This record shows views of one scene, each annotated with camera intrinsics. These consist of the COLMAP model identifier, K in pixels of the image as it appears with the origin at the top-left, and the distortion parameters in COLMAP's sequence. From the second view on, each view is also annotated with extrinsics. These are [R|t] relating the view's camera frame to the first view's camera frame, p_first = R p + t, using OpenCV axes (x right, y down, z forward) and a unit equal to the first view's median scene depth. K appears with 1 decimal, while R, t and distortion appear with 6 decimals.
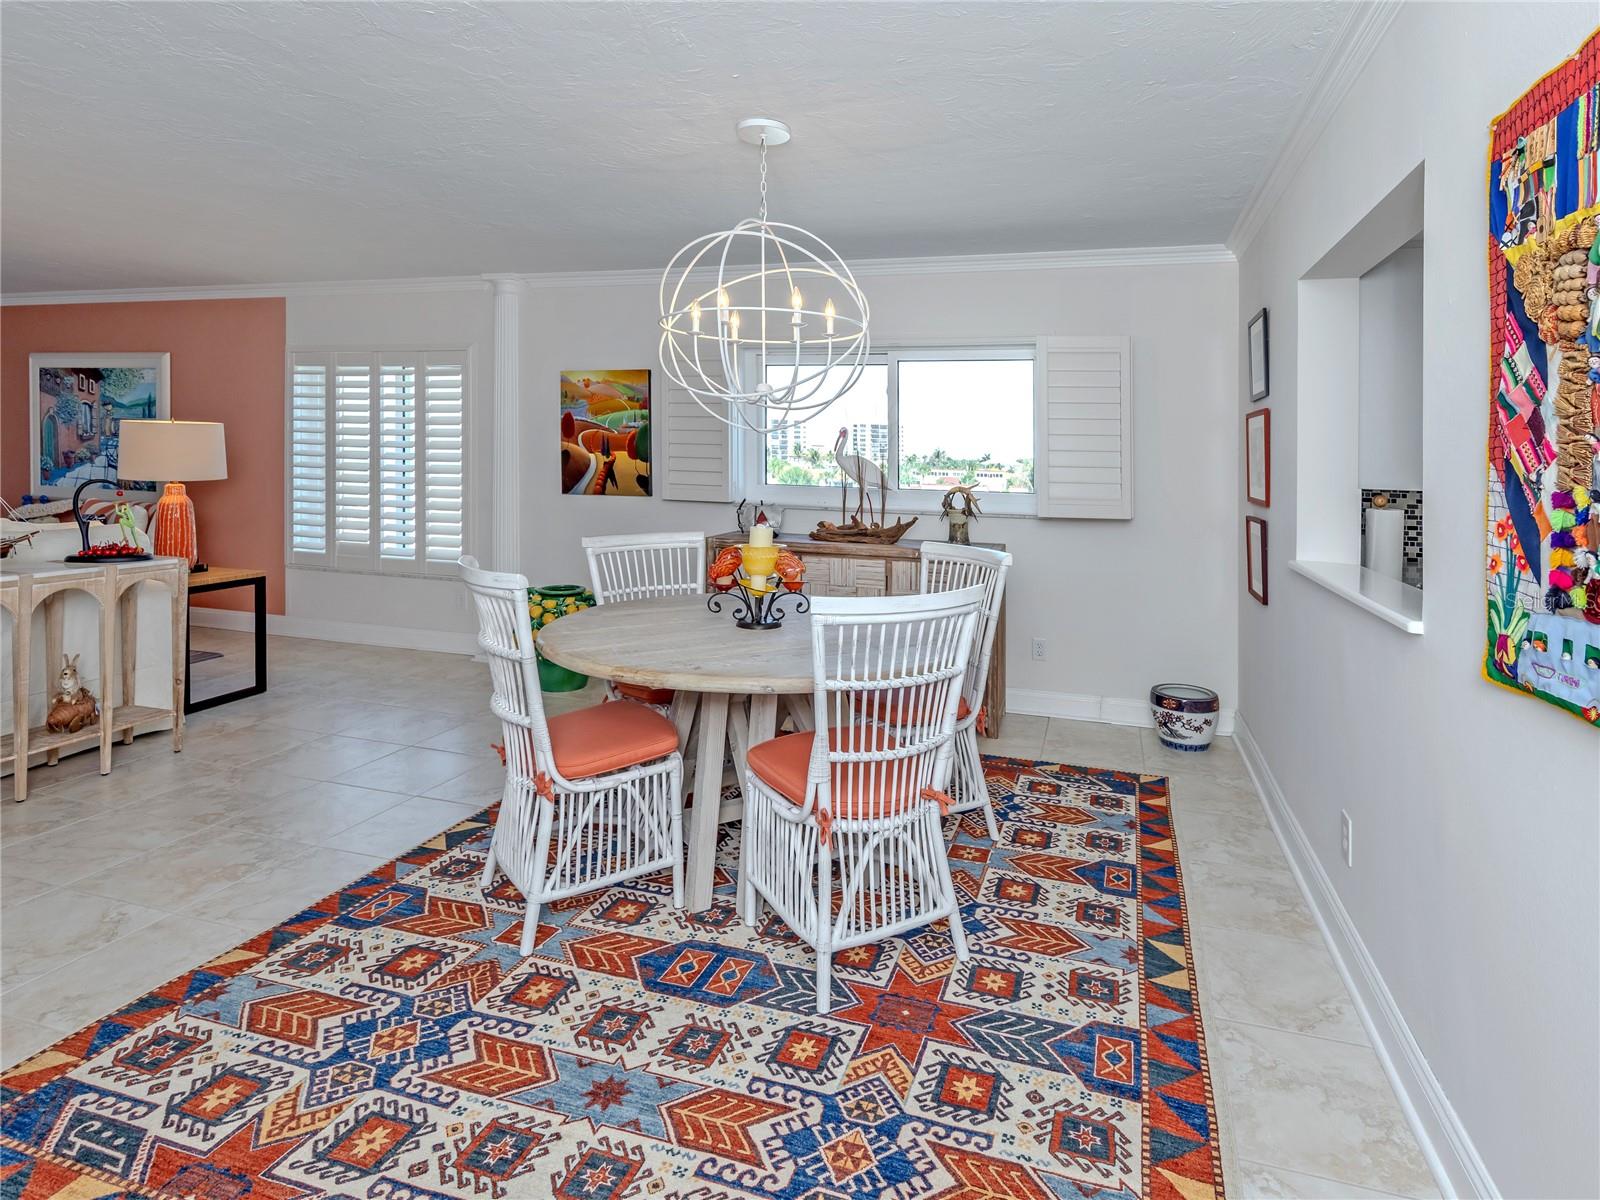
lens RADIAL K [[895.8, 0, 837.5], [0, 895.8, 490.9], [0, 0, 1]] dist [0.010140, -0.002869]
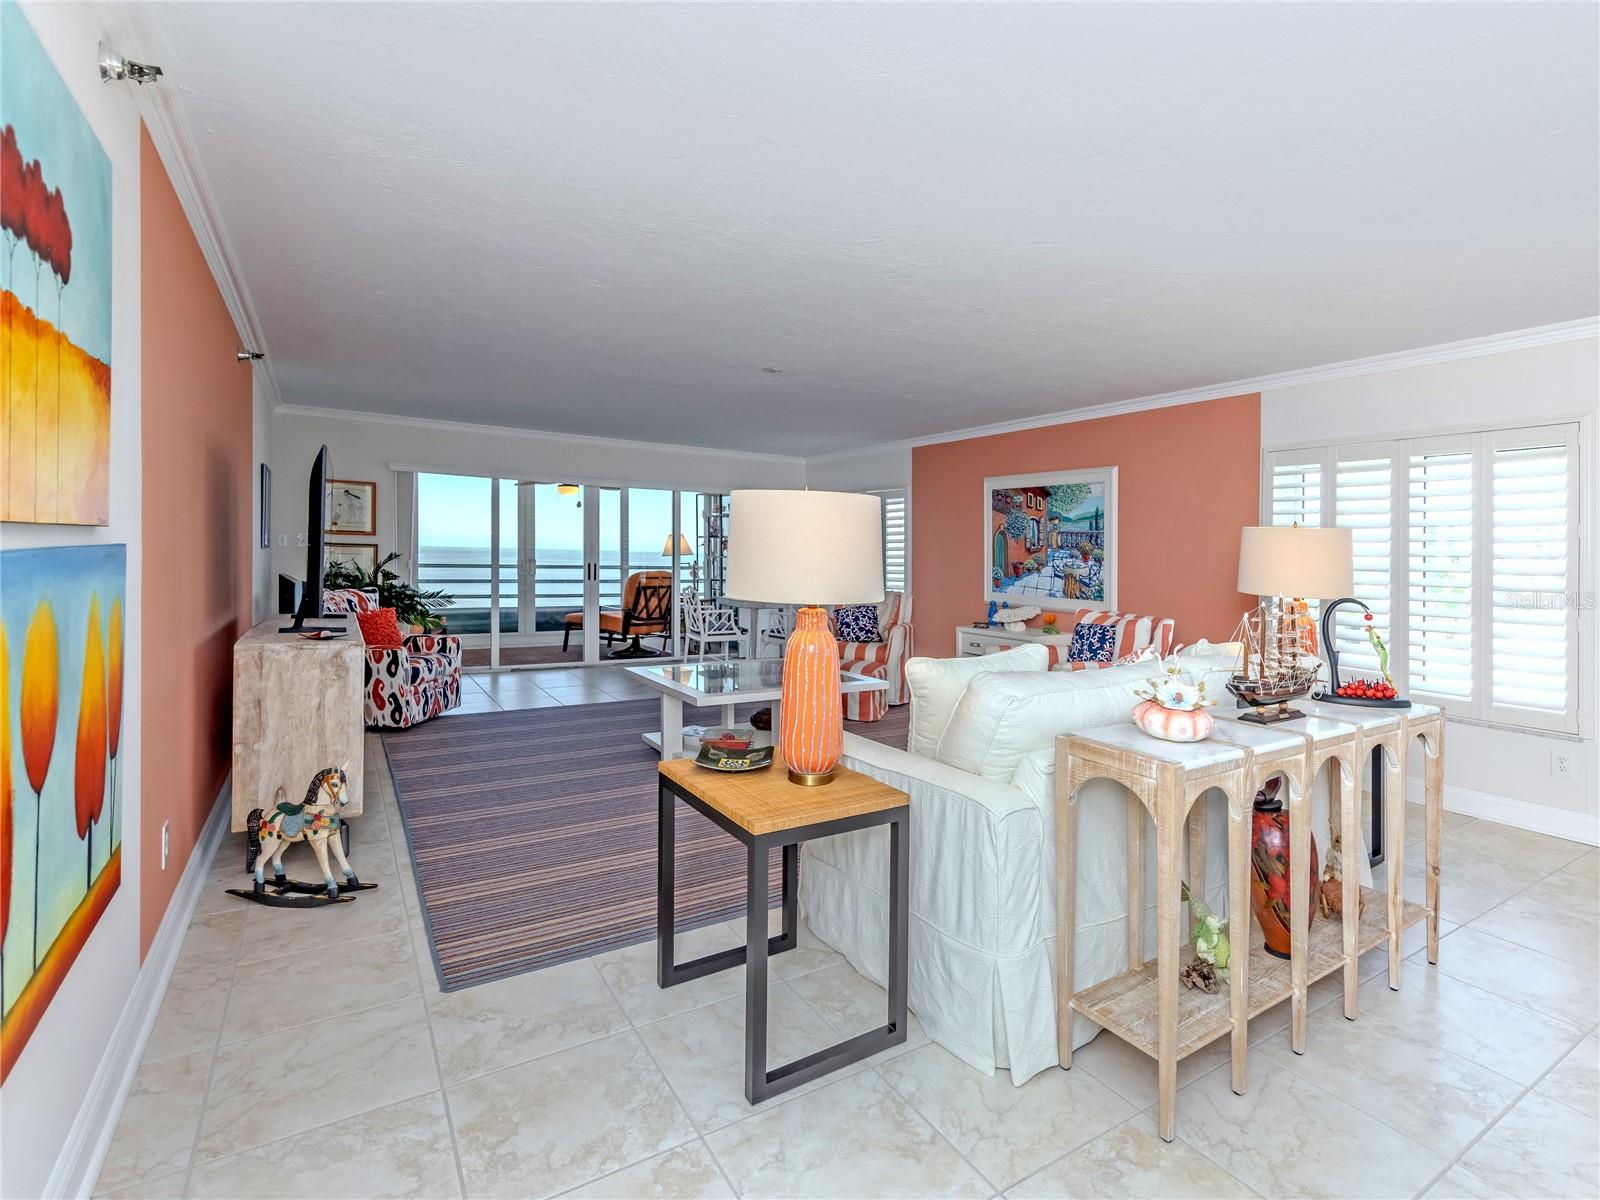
lens RADIAL K [[784.8, 0, 817.9], [0, 784.8, 615.2], [0, 0, 1]] dist [0.011194, -0.000106]
pose [[0.756118, 0.044182, -0.652942, -1.048904], [-0.029857, 0.999008, 0.033024, -0.008570], [0.653754, -0.005475, 0.756688, 0.256712]]
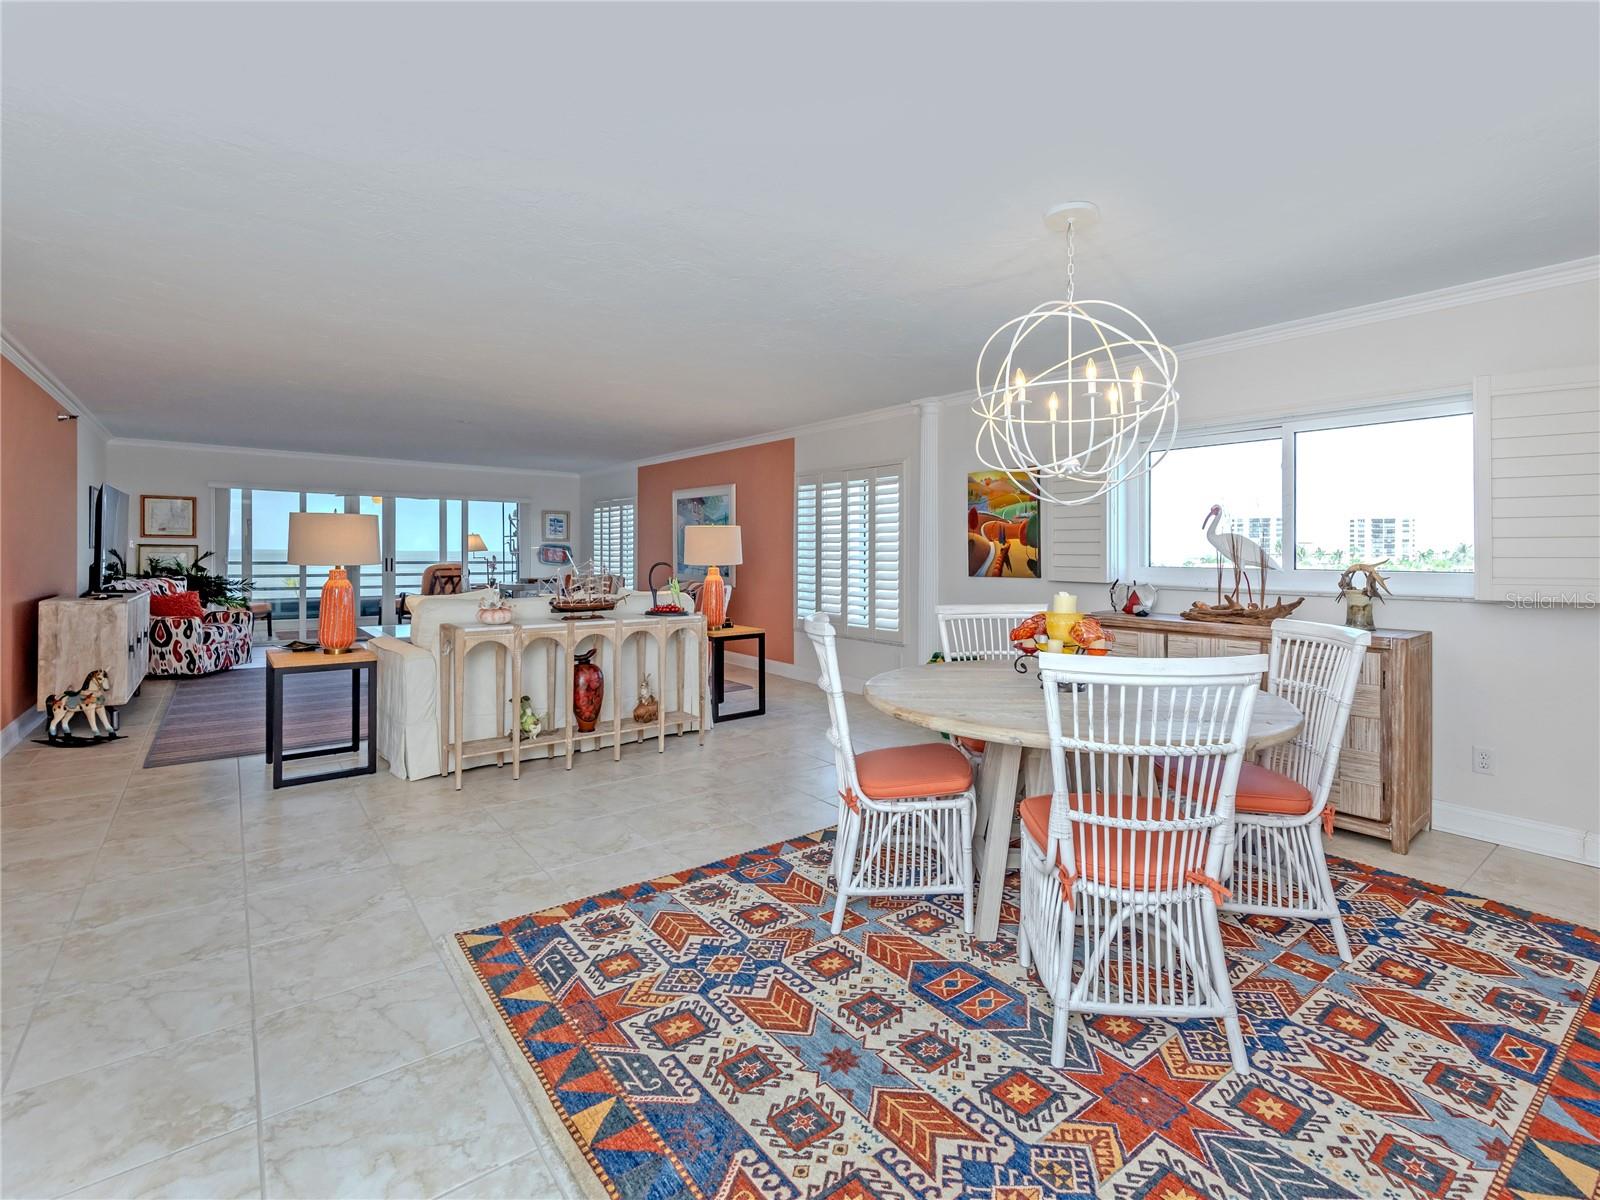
lens RADIAL K [[753.1, 0, 813.4], [0, 753.1, 588.6], [0, 0, 1]] dist [0.008095, -0.001309]
pose [[0.821187, 0.010323, -0.570566, 0.195437], [-0.009919, 0.999944, 0.003815, 0.036402], [0.570573, 0.002527, 0.821243, 0.121321]]
